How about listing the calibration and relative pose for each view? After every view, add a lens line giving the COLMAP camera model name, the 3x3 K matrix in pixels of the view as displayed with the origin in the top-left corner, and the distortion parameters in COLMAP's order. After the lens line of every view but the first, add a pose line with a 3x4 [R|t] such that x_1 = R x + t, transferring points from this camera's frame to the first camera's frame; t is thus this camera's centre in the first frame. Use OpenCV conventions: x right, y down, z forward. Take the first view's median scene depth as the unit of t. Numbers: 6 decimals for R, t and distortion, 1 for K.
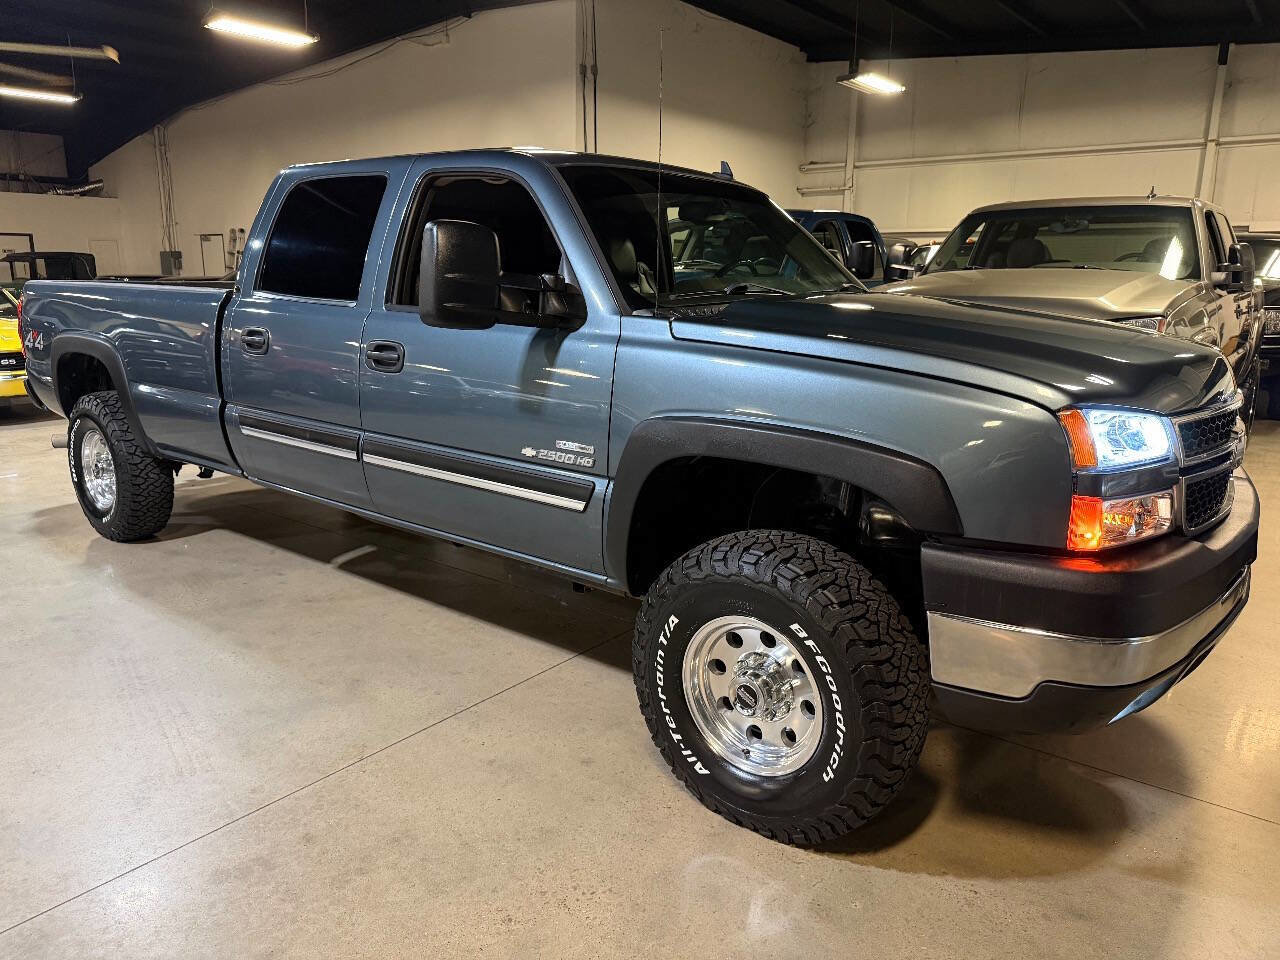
lens RADIAL K [[971.9, 0, 644.5], [0, 971.9, 486.4], [0, 0, 1]] dist [0.006024, -0.014341]
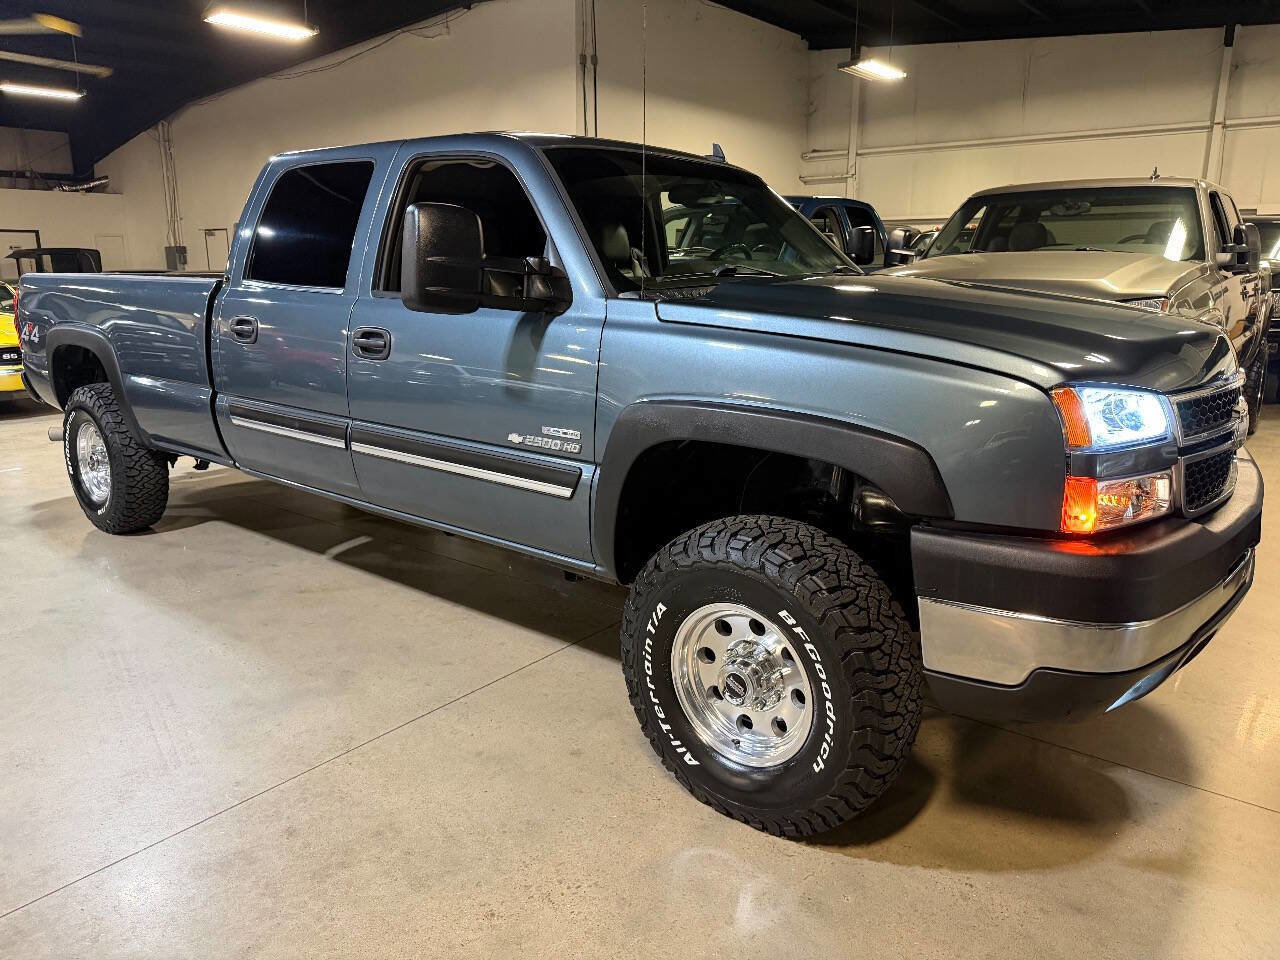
lens RADIAL K [[971.9, 0, 639.1], [0, 971.9, 475.8], [0, 0, 1]] dist [0.006024, -0.014341]
pose [[0.999896, -0.007100, -0.012557, 0.017741], [0.007075, 0.999973, -0.002089, 0.005358], [0.012571, 0.002000, 0.999919, 0.016712]]
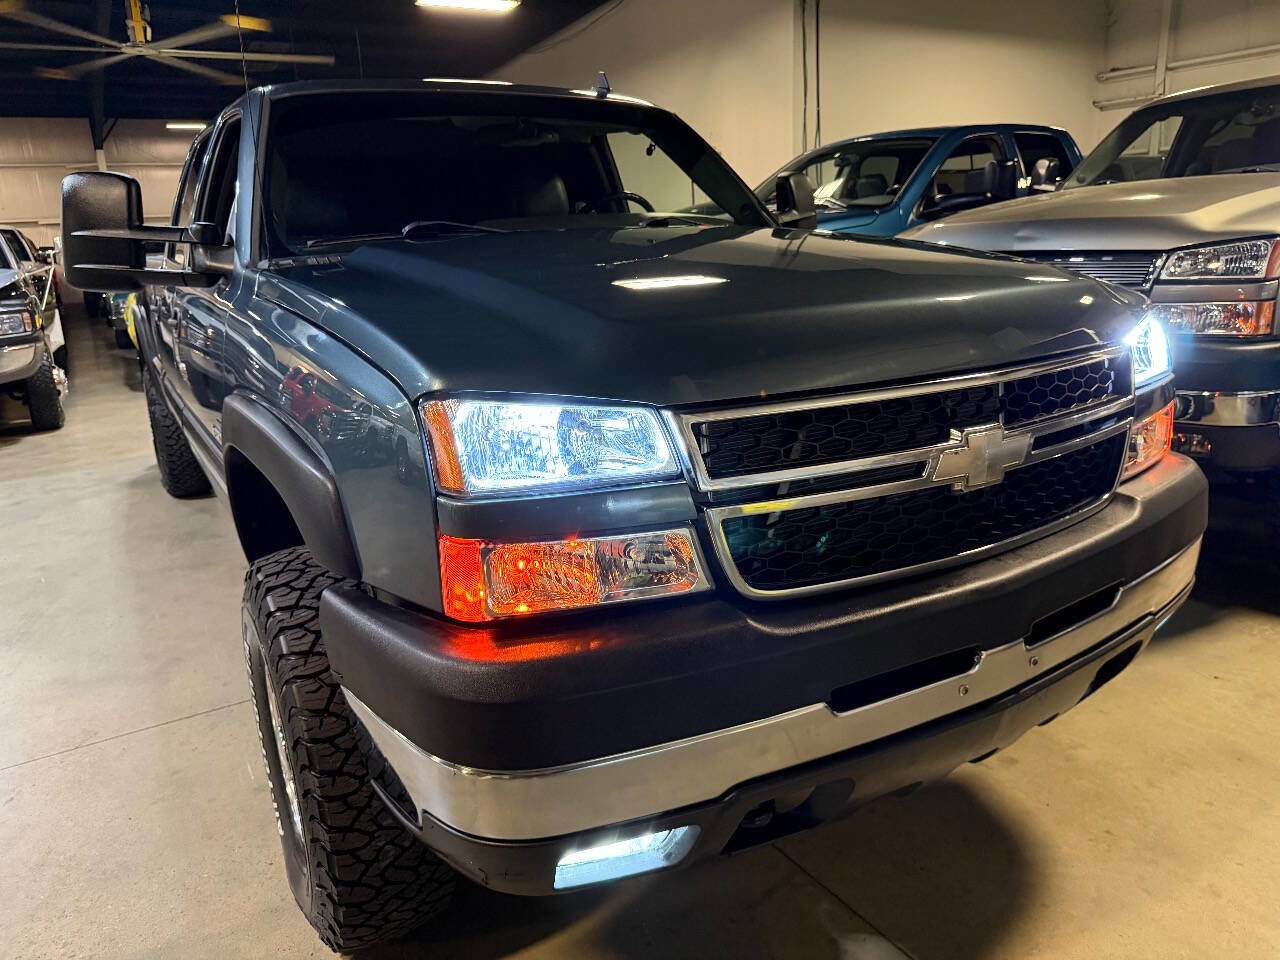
lens RADIAL K [[971.9, 0, 634.5], [0, 971.9, 480.2], [0, 0, 1]] dist [0.006024, -0.014341]
pose [[0.939227, 0.034499, -0.341559, 0.519402], [-0.019844, 0.998730, 0.046309, -0.038223], [0.342723, -0.036716, 0.938719, 0.301893]]
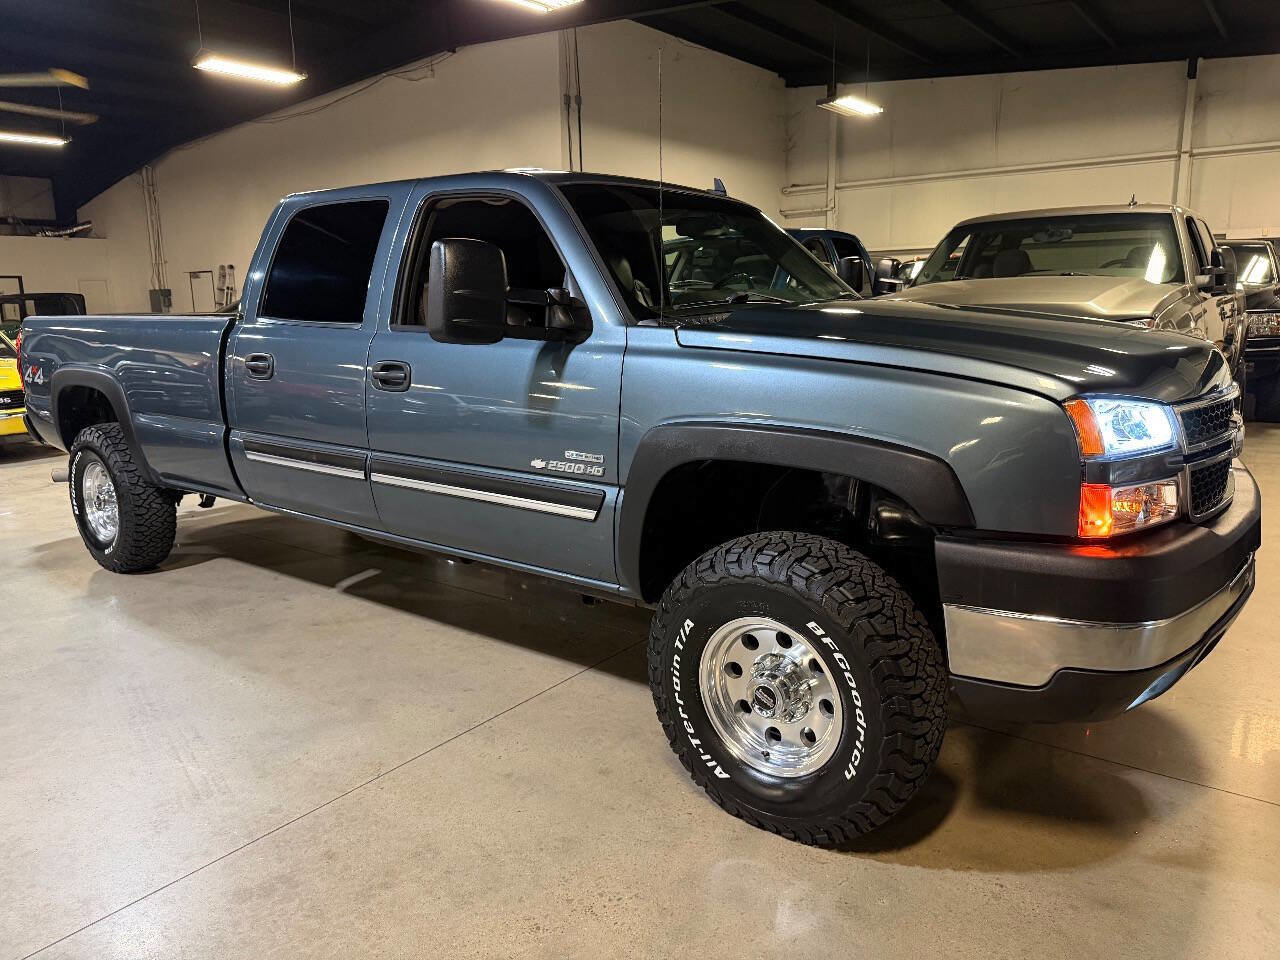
lens RADIAL K [[971.9, 0, 644.0], [0, 971.9, 474.0], [0, 0, 1]] dist [0.006024, -0.014341]
pose [[0.999515, -0.029625, 0.009552, -0.018637], [0.029969, 0.998821, -0.038201, 0.016409], [-0.008409, 0.038469, 0.999224, -0.010079]]
